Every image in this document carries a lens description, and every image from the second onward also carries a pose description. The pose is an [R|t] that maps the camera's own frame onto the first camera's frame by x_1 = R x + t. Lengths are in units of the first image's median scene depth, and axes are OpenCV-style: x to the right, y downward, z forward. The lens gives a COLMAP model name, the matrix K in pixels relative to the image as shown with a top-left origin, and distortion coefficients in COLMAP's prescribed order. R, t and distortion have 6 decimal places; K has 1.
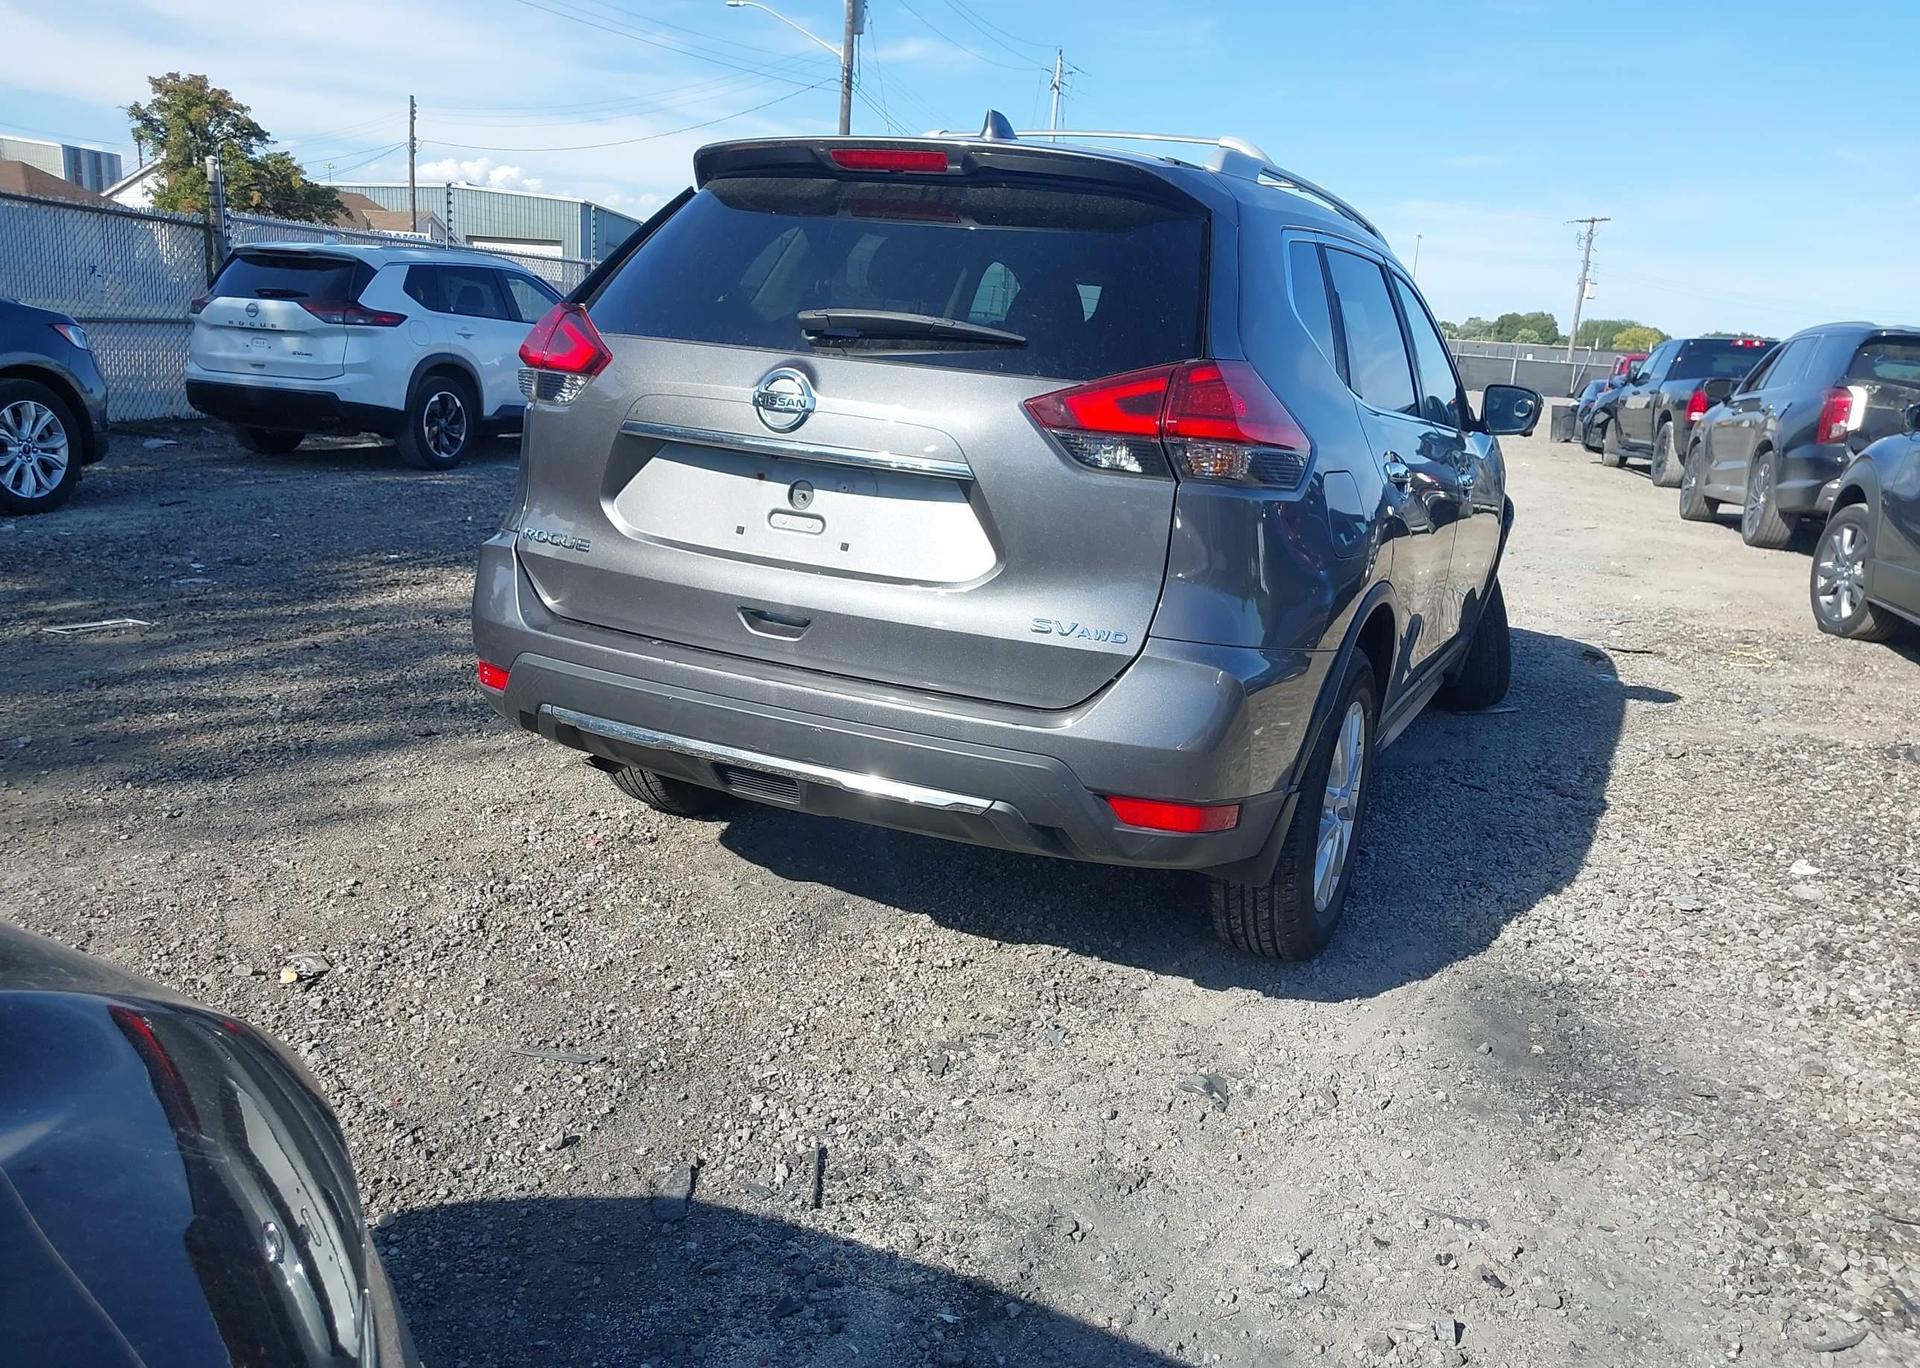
lens RADIAL K [[1547.1, 0, 965.6], [0, 1547.1, 688.4], [0, 0, 1]] dist [0.023078, -0.021249]
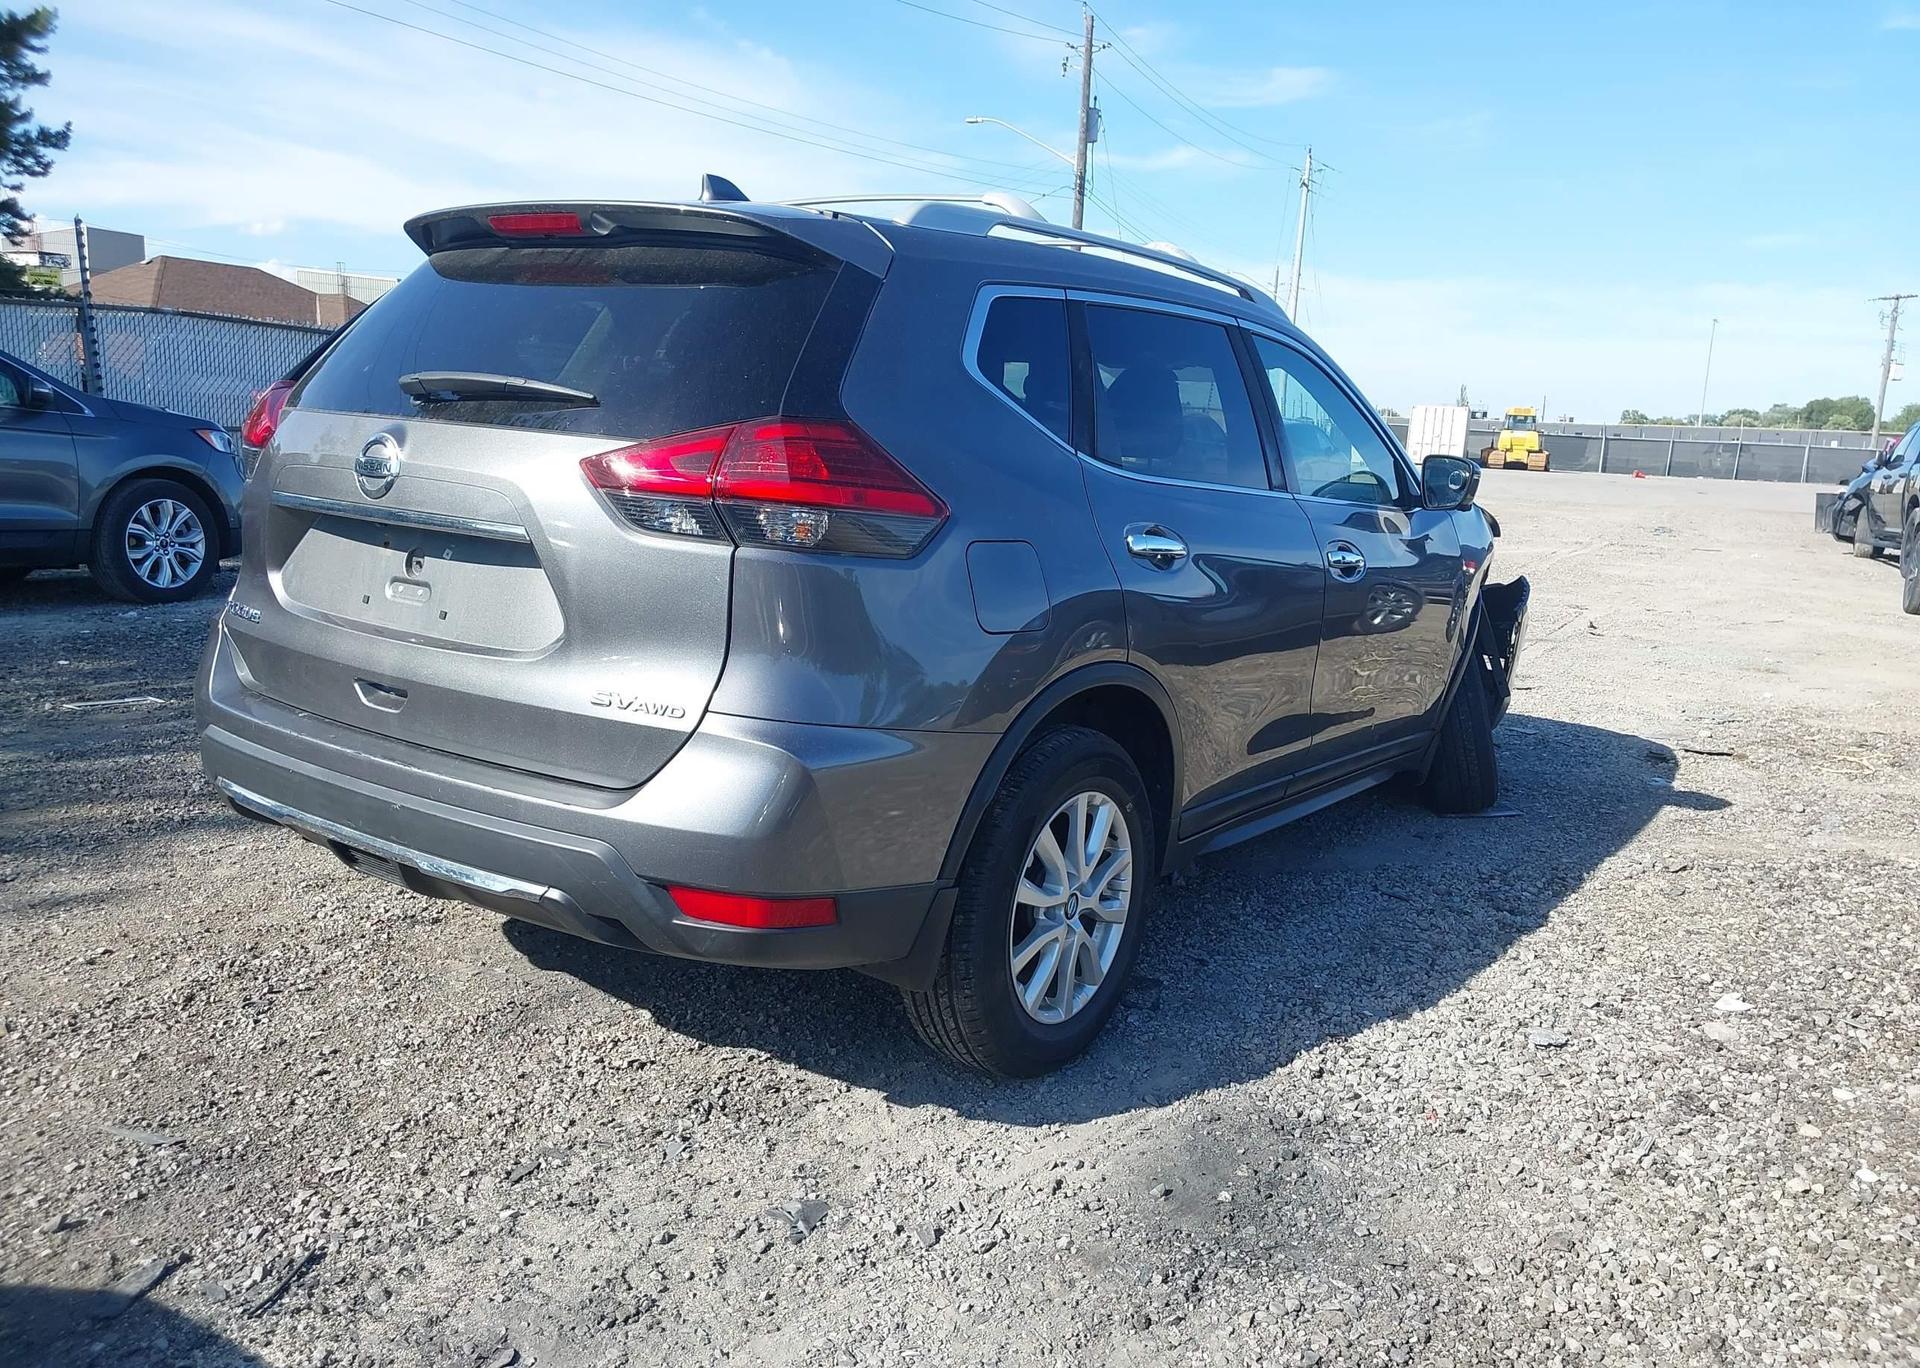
lens RADIAL K [[1547.1, 0, 961.0], [0, 1547.1, 686.0], [0, 0, 1]] dist [0.023078, -0.021249]
pose [[0.984495, 0.009433, -0.175161, 0.280301], [-0.020709, 0.997820, -0.062660, 0.003988], [0.174188, 0.065316, 0.982544, 0.077363]]
